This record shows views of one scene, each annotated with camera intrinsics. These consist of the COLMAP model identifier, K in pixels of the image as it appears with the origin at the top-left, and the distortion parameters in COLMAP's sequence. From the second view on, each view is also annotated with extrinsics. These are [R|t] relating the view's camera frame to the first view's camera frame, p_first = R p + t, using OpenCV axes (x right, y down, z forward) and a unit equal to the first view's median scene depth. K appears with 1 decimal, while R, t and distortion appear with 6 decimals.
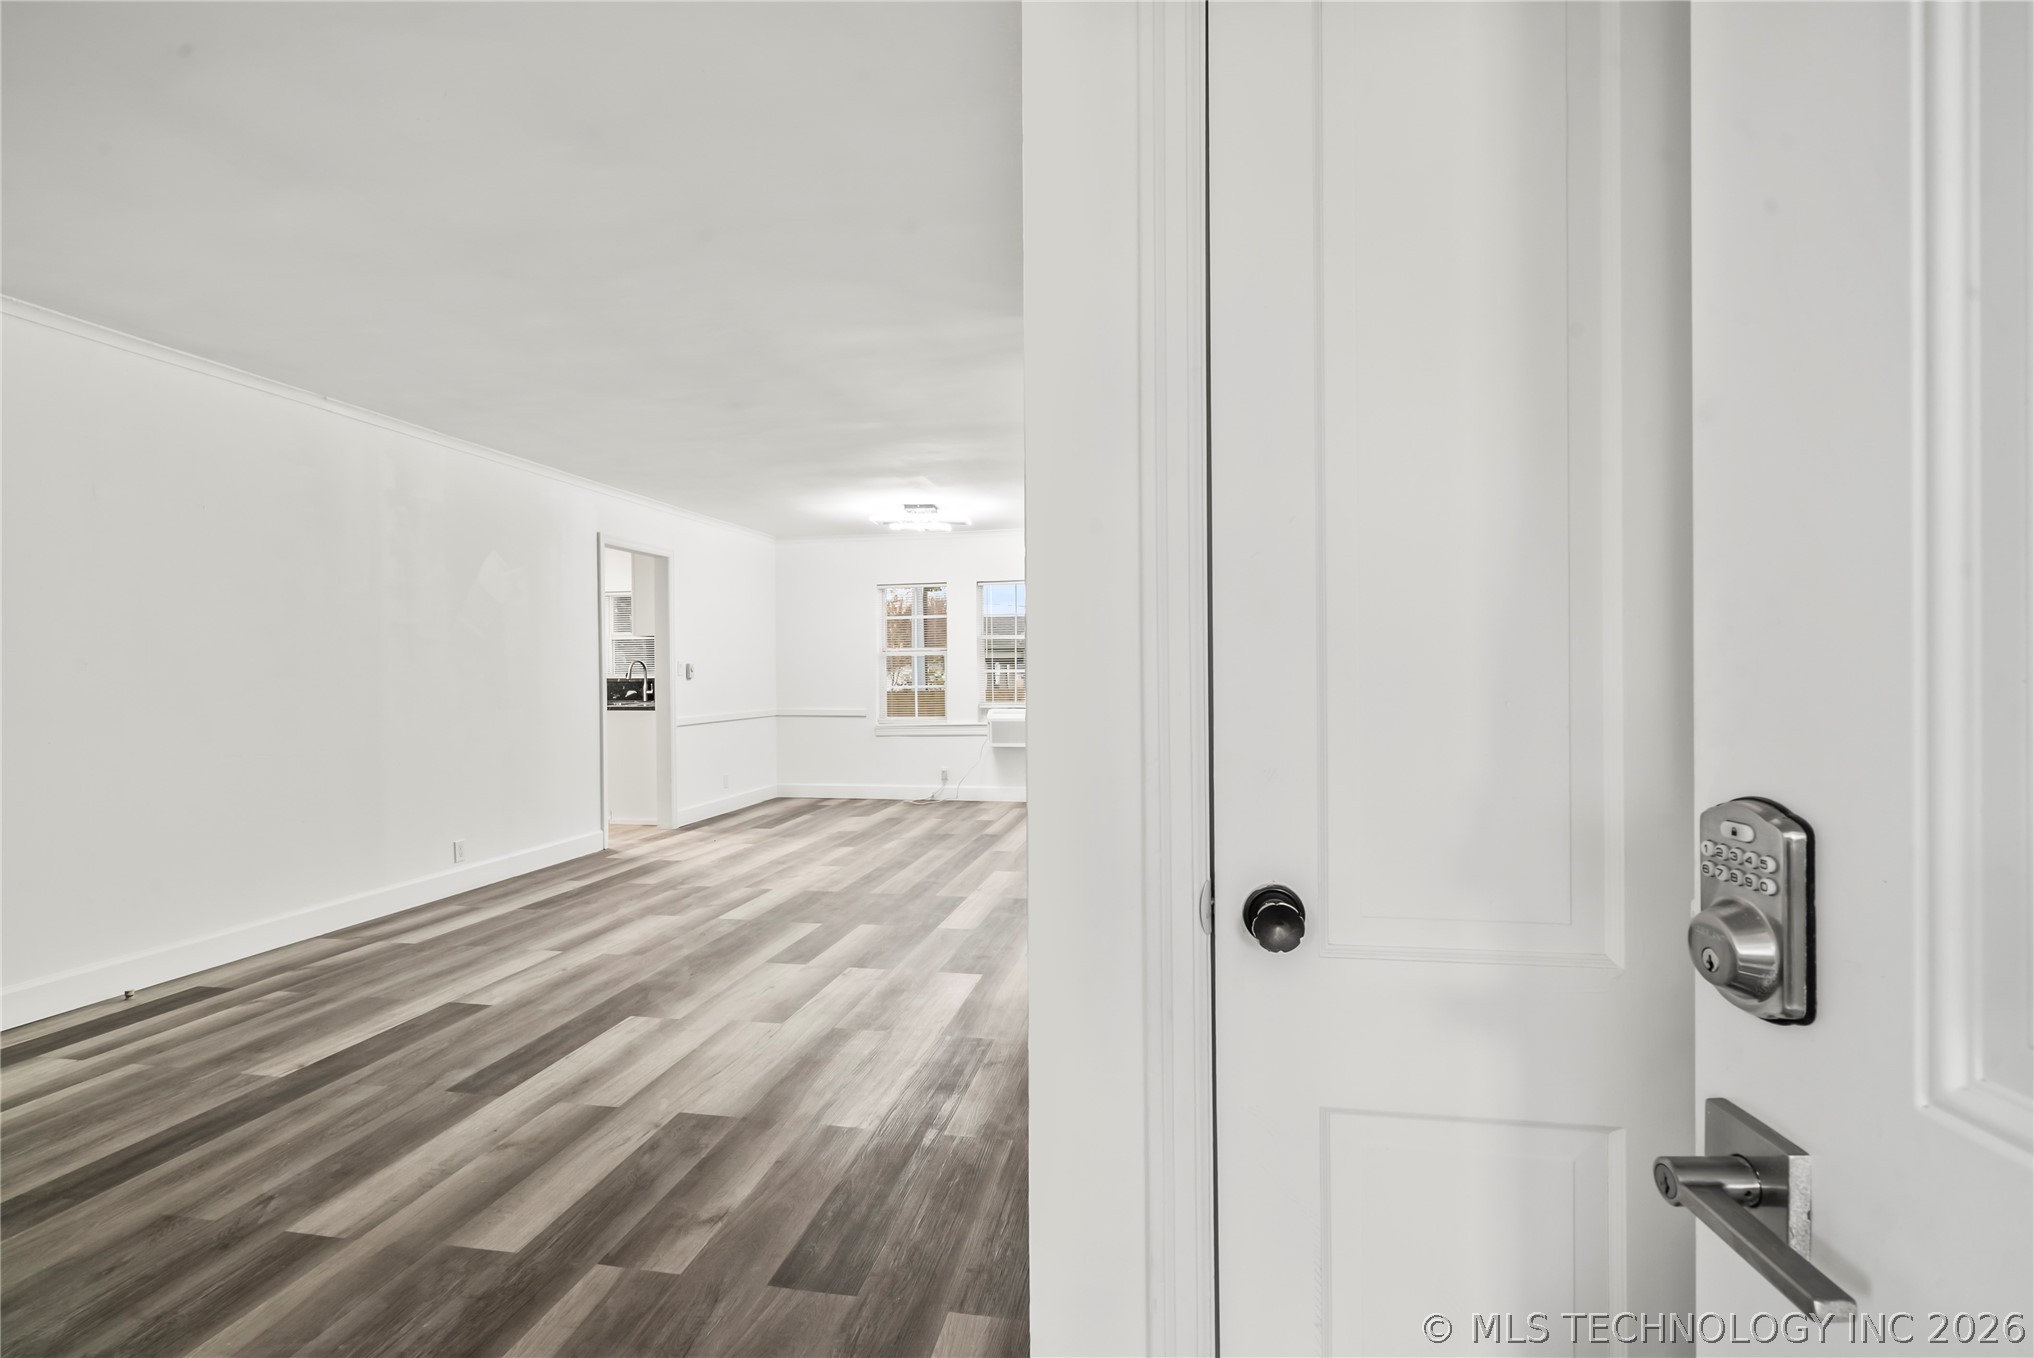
lens RADIAL K [[916.5, 0, 1017.0], [0, 916.5, 679.0], [0, 0, 1]] dist [-0.000553, 0.000399]
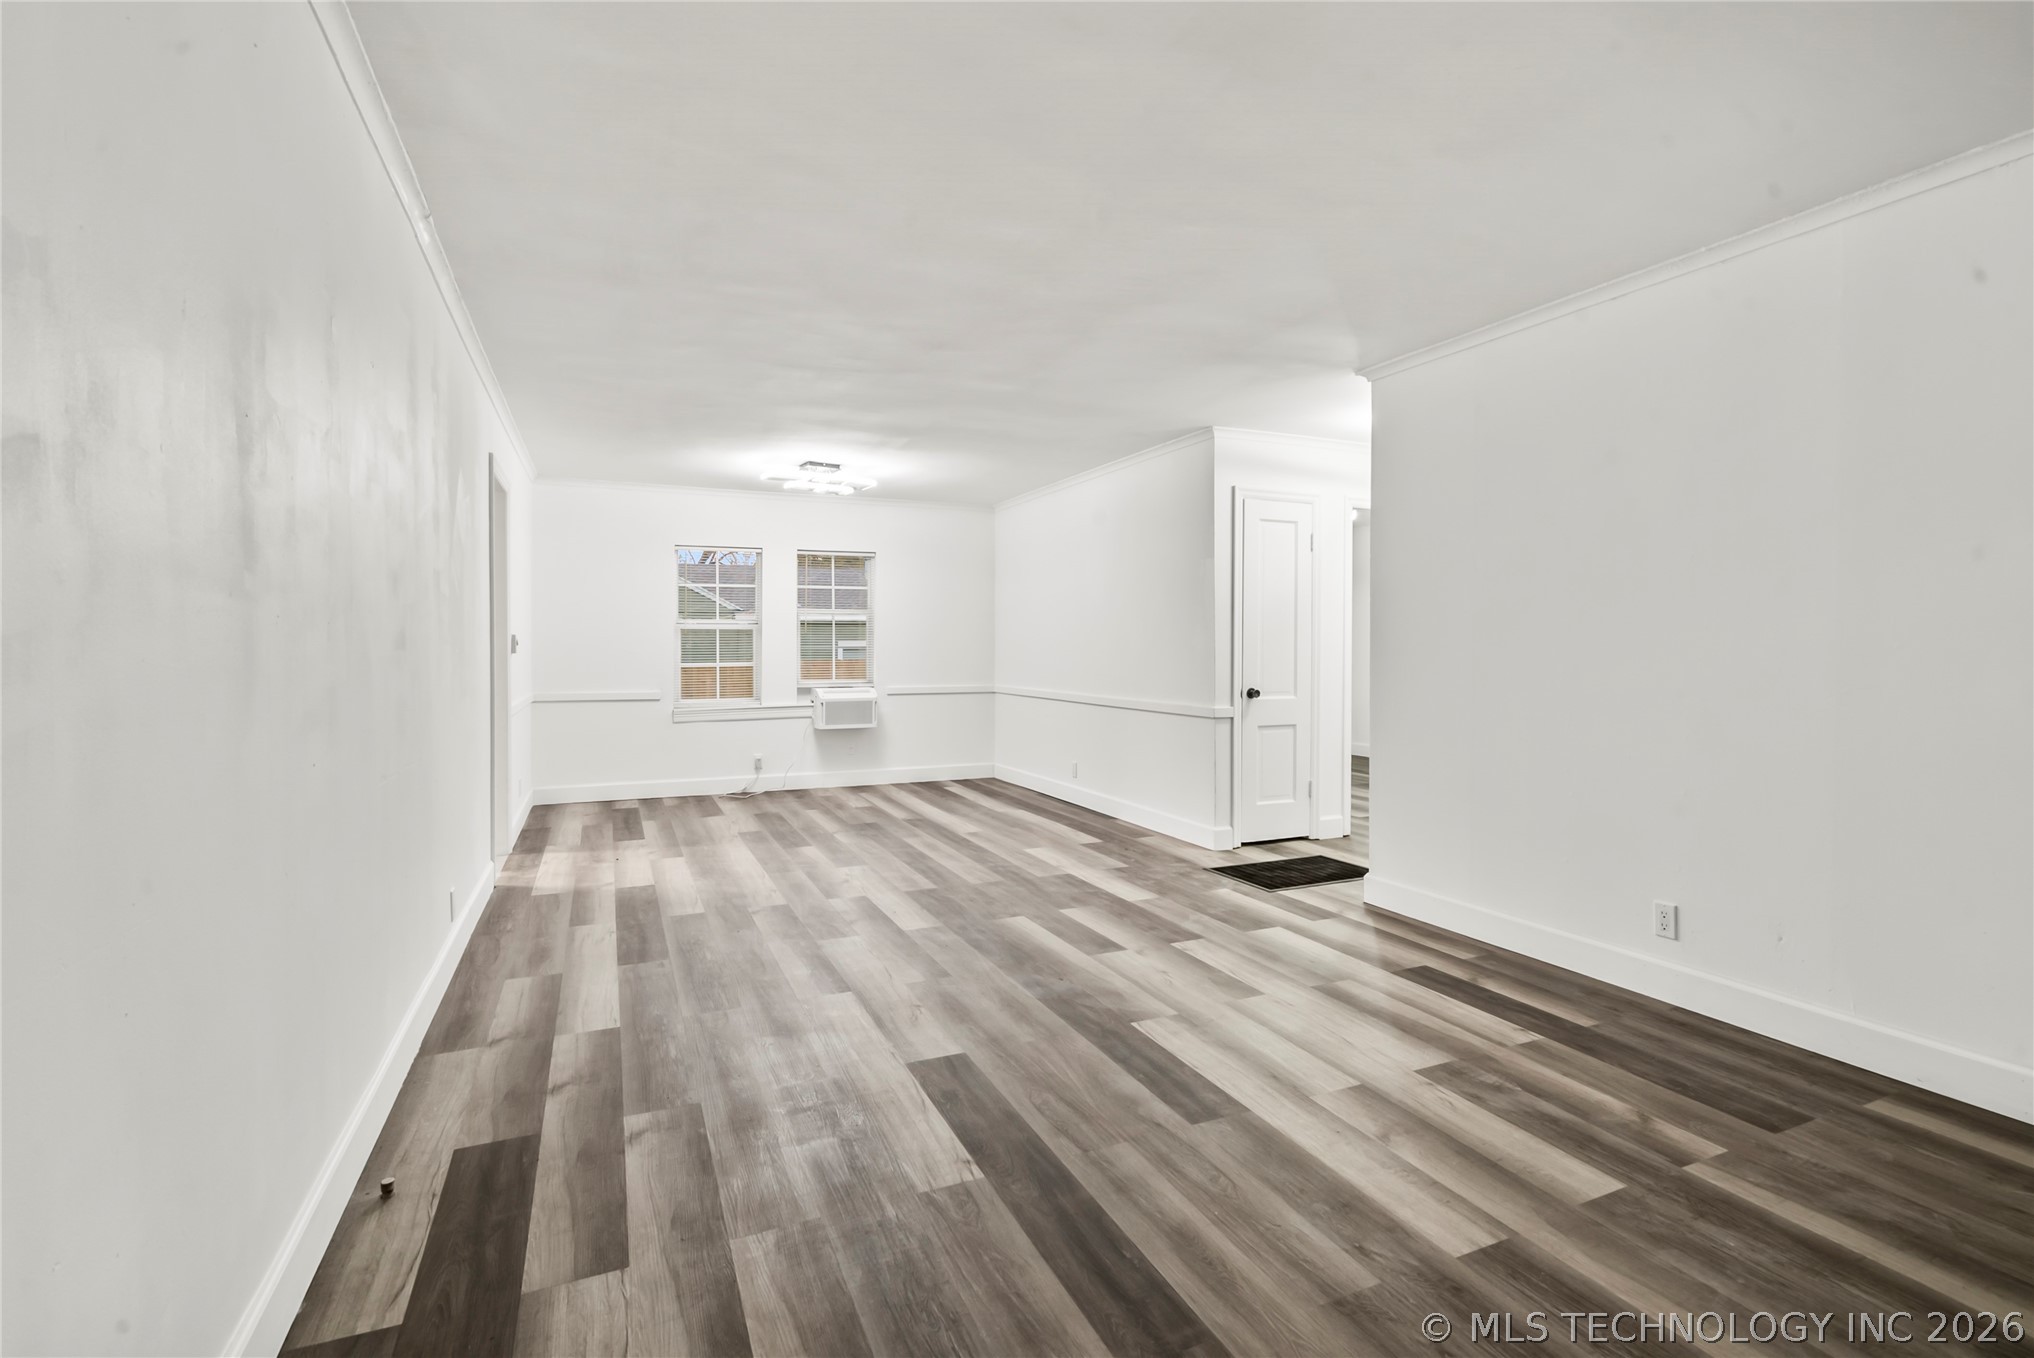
lens RADIAL K [[926.8, 0, 1022.6], [0, 926.8, 668.5], [0, 0, 1]] dist [0.000027, 0.000825]
pose [[0.822684, -0.003737, 0.568486, -0.955427], [-0.003221, 0.999932, 0.011235, 0.002604], [-0.568490, -0.011073, 0.822616, 0.278615]]
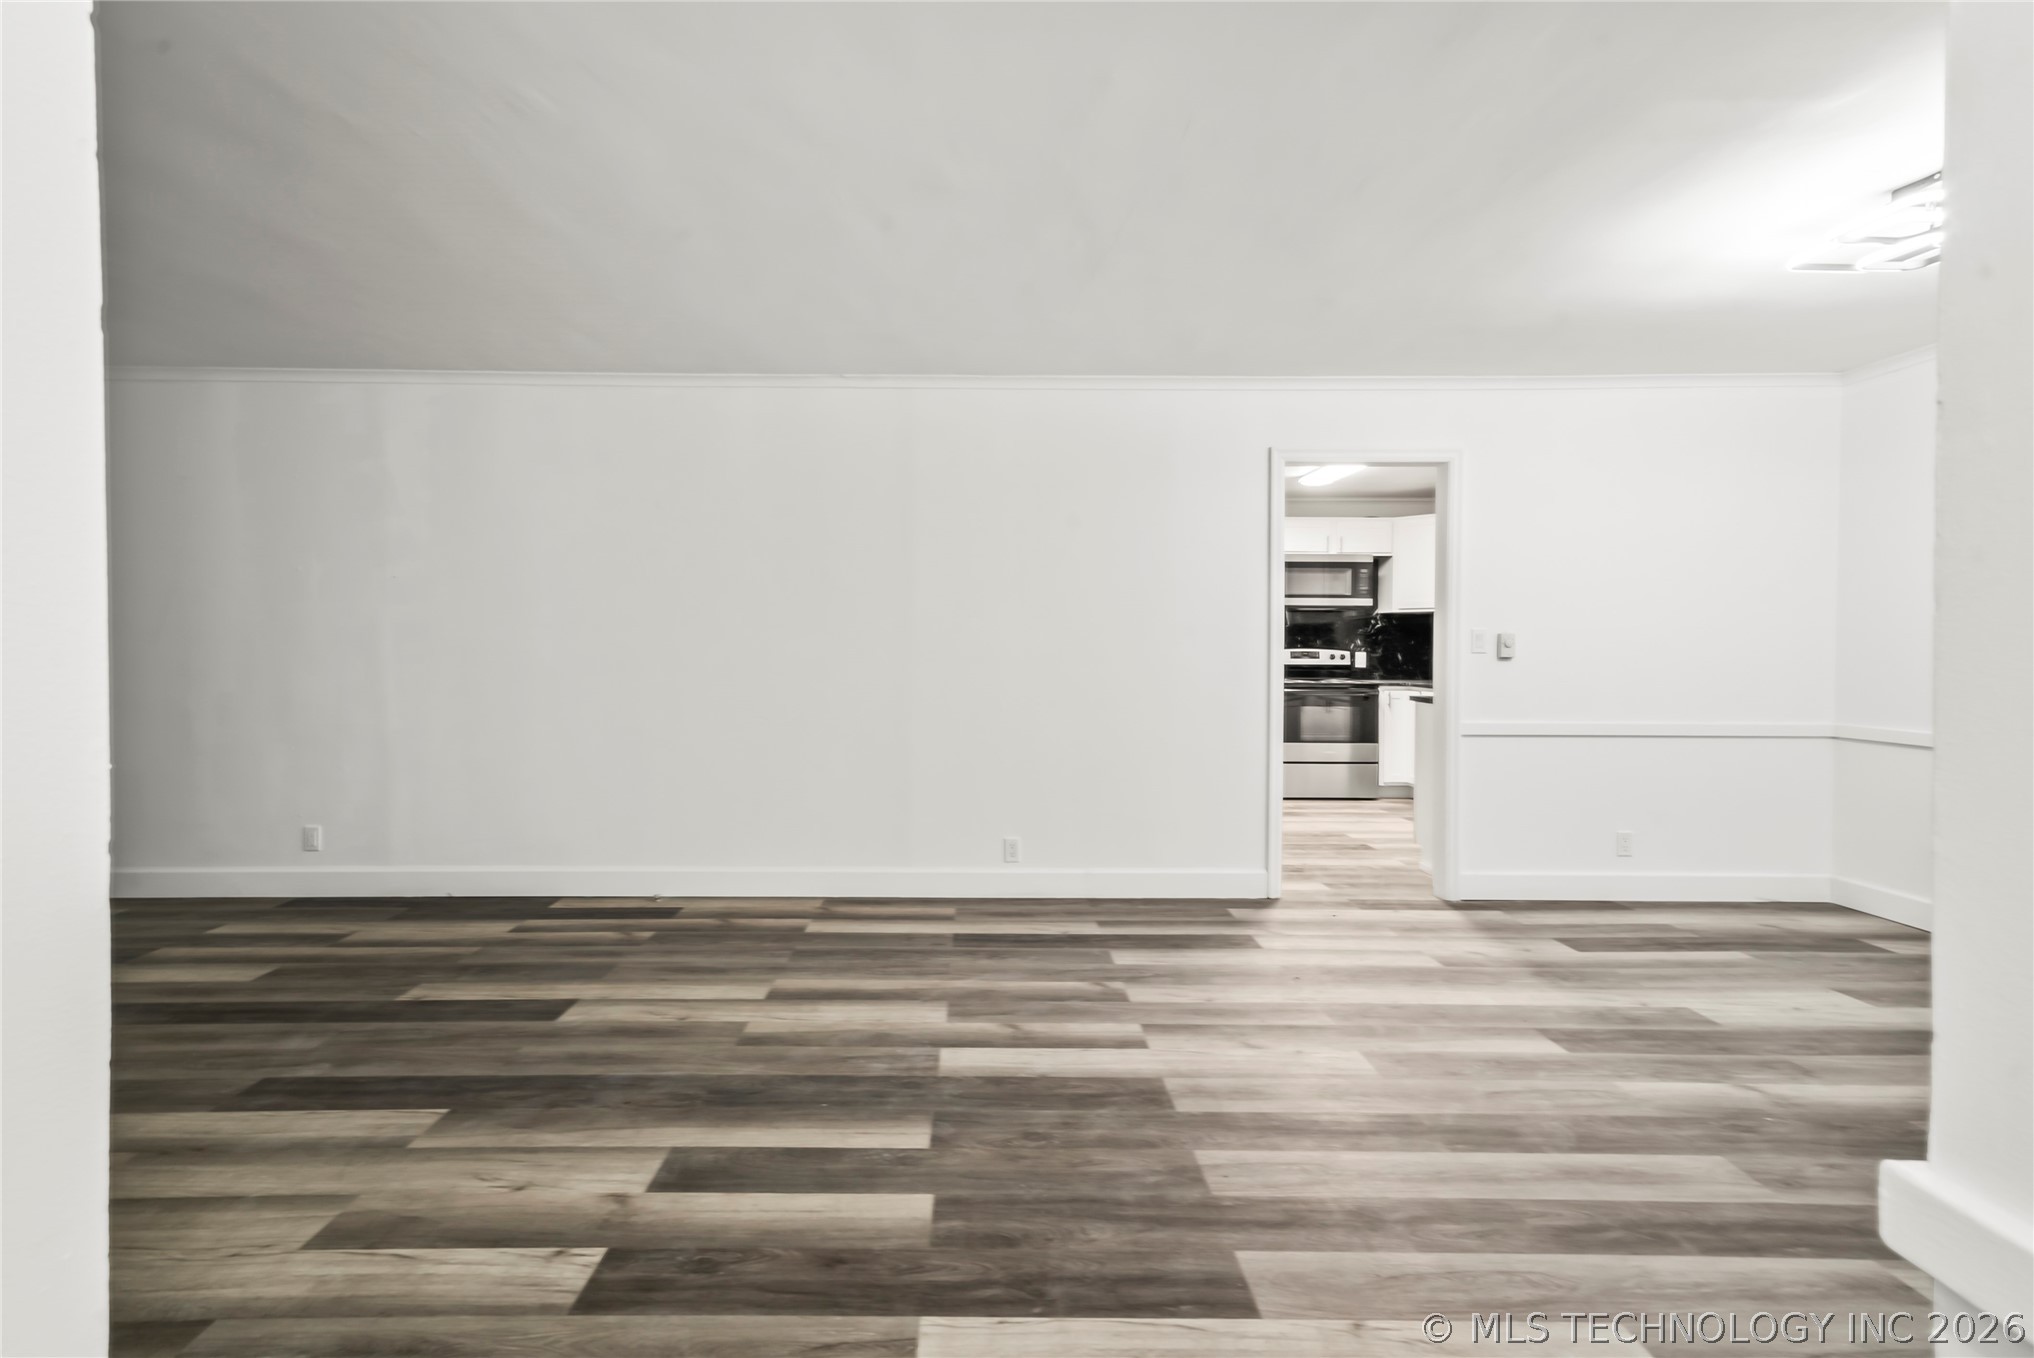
lens RADIAL K [[919.1, 0, 988.9], [0, 919.1, 657.0], [0, 0, 1]] dist [0.015789, 0.000225]
pose [[0.194156, 0.019222, -0.980782, 0.368222], [-0.011700, 0.999782, 0.017278, -0.017867], [0.980901, 0.008121, 0.194339, 1.181296]]
